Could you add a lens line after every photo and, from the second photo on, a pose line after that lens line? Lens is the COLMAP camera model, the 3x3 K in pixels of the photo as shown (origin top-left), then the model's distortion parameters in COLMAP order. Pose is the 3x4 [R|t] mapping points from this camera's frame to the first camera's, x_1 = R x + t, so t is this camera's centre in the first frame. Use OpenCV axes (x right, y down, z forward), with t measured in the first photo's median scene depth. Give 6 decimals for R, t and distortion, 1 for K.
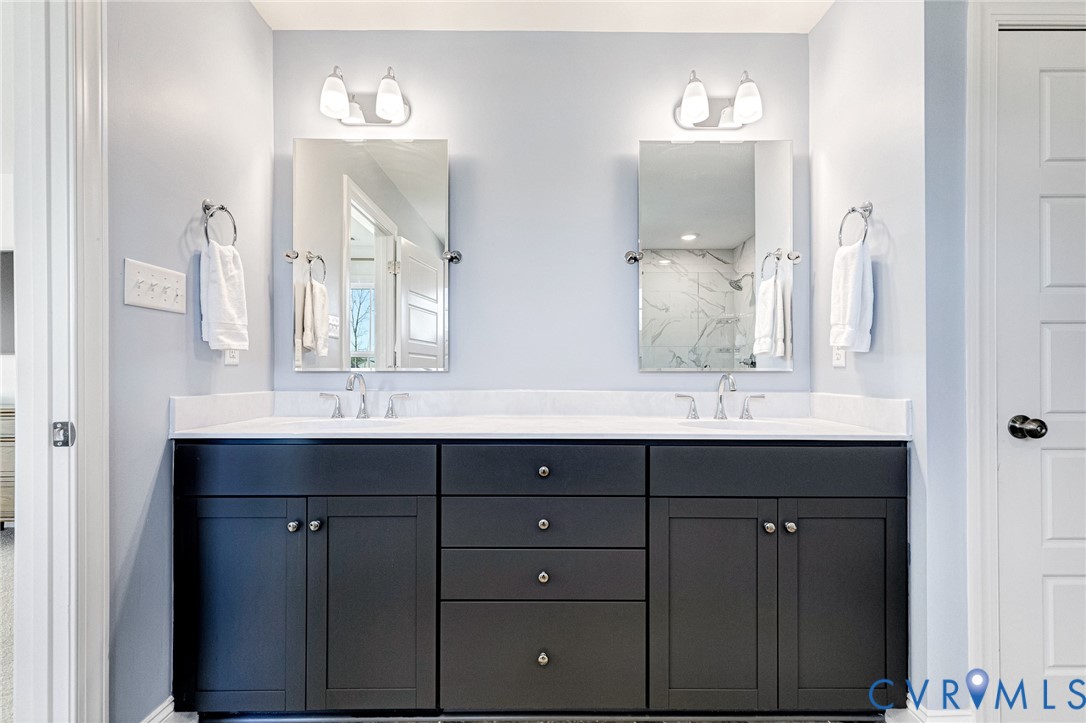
lens RADIAL K [[495.5, 0, 549.2], [0, 495.5, 372.2], [0, 0, 1]] dist [0.007809, 0.000375]
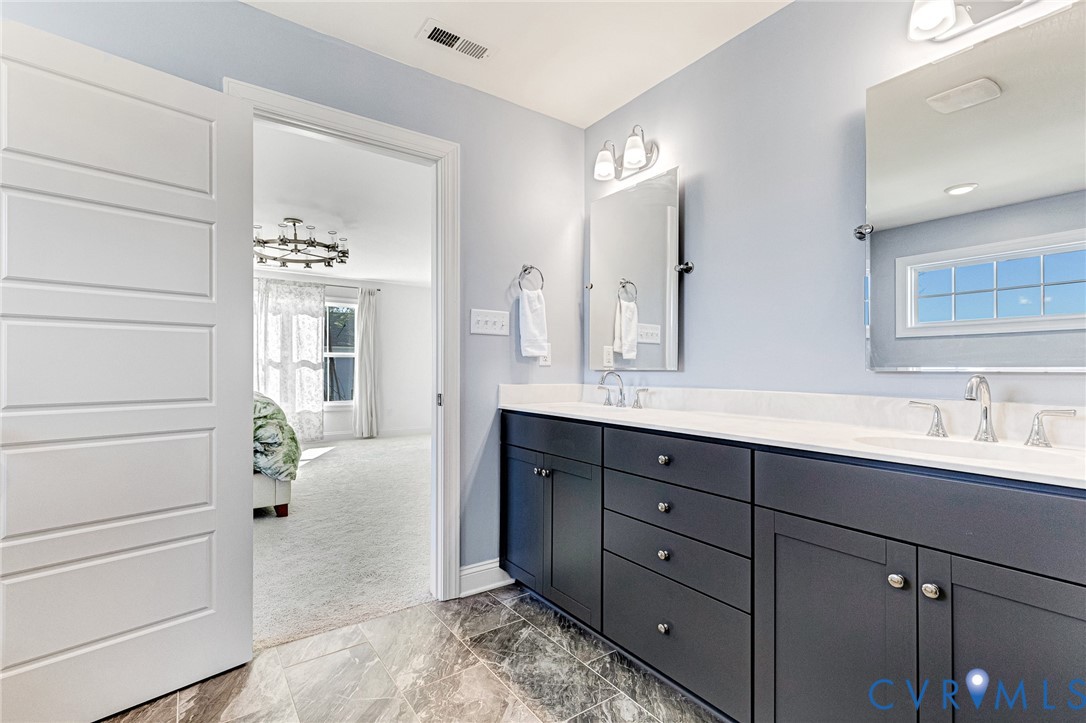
lens RADIAL K [[495.5, 0, 525.6], [0, 495.5, 365.0], [0, 0, 1]] dist [0.007809, 0.000375]
pose [[0.559162, -0.005063, -0.829043, 0.645562], [-0.007476, 0.999910, -0.011149, 0.000829], [0.829025, 0.012432, 0.559074, 0.100630]]
